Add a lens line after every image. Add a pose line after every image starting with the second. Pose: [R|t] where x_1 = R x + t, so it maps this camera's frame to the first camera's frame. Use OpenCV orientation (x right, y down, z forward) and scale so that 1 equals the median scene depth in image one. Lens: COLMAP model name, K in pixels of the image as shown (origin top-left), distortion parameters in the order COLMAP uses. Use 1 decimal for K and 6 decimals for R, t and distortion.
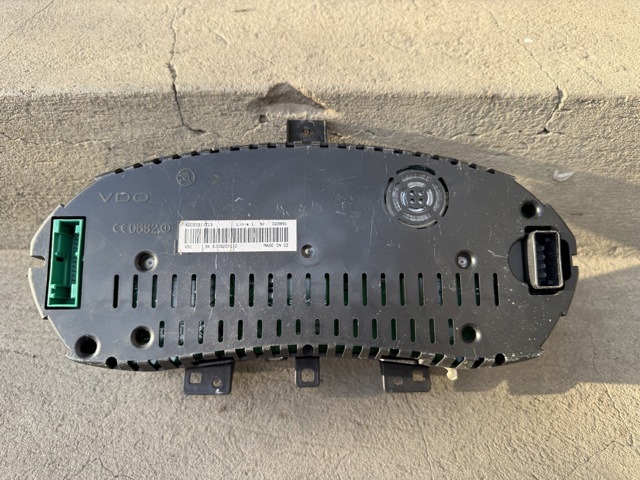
lens RADIAL K [[449.1, 0, 317.8], [0, 449.1, 228.6], [0, 0, 1]] dist [-0.005097, -0.018662]
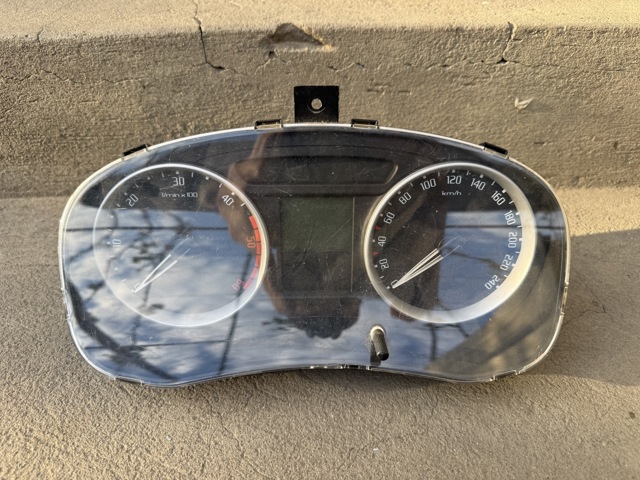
lens RADIAL K [[449.1, 0, 317.8], [0, 449.1, 236.6], [0, 0, 1]] dist [-0.005097, -0.018662]
pose [[0.999270, -0.034854, 0.015626, -0.035248], [0.036551, 0.991327, -0.126234, 0.417315], [-0.011090, 0.126713, 0.991877, -0.153544]]
